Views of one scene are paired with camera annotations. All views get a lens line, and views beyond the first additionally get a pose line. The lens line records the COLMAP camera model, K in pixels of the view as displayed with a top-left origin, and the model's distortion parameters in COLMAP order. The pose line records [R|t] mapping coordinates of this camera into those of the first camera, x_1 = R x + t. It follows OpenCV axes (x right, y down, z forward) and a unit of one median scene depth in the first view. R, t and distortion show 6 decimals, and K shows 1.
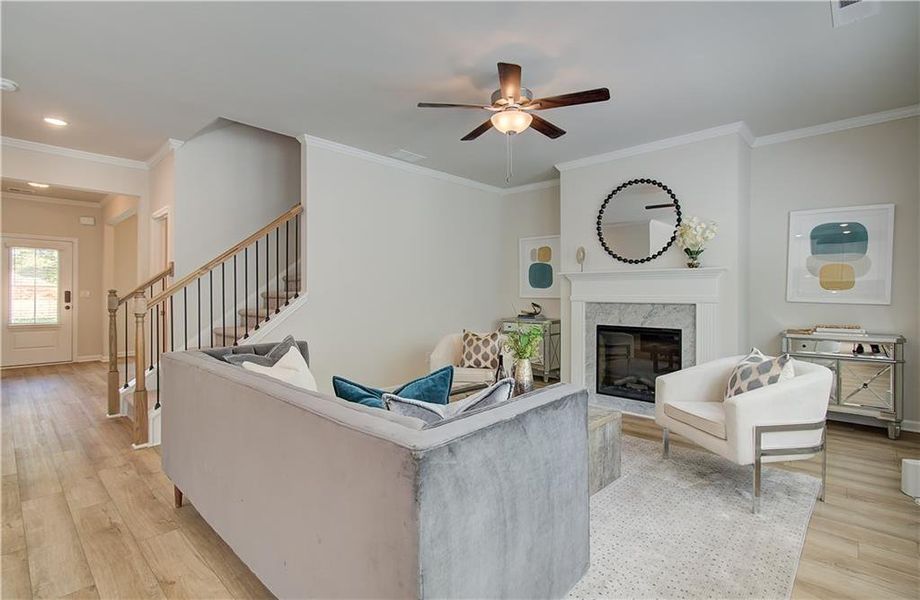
lens RADIAL K [[428.8, 0, 476.1], [0, 428.8, 298.3], [0, 0, 1]] dist [-0.000307, 0.000100]
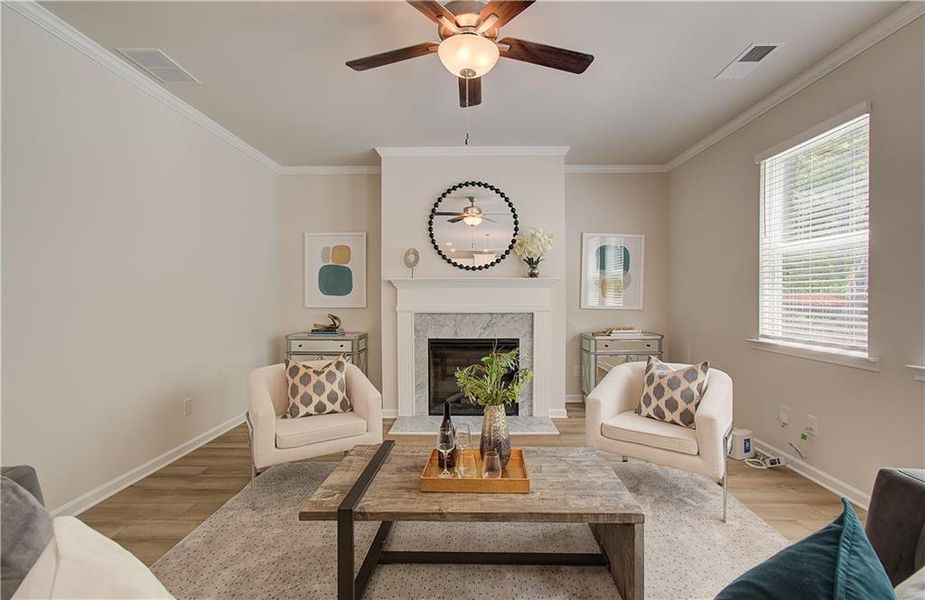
lens RADIAL K [[406.7, 0, 462.5], [0, 406.7, 300.0], [0, 0, 1]] dist [-0.029396, 0.000296]
pose [[0.760889, -0.004773, 0.648865, -0.235903], [0.008621, 0.999959, -0.002755, -0.015809], [-0.648825, 0.007690, 0.760899, 0.359799]]
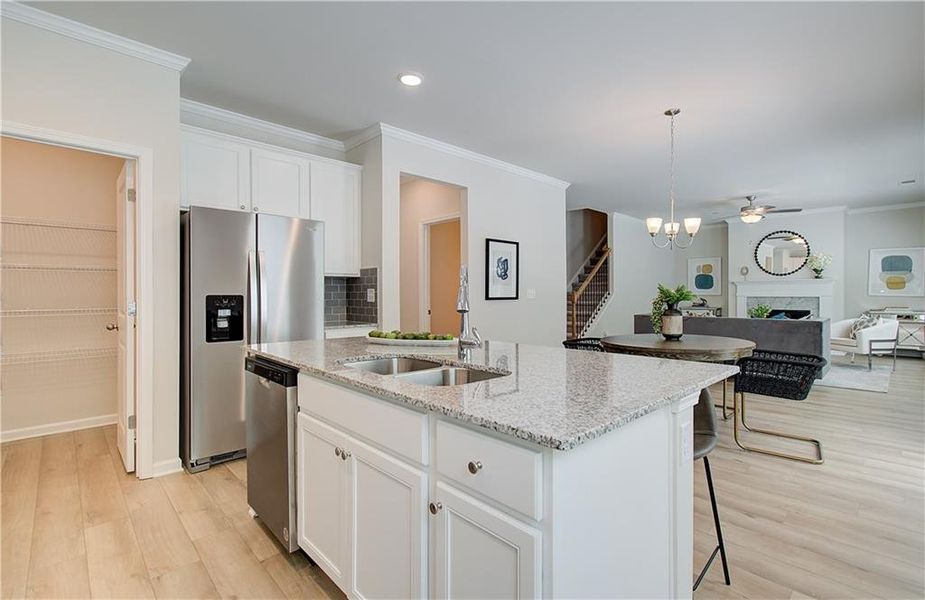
lens RADIAL K [[406.7, 0, 462.5], [0, 406.7, 300.0], [0, 0, 1]] dist [-0.029396, 0.000296]
pose [[0.993949, -0.001634, -0.109828, -0.862773], [0.001822, 0.999997, 0.001614, 0.019608], [0.109825, -0.001804, 0.993949, -0.929615]]
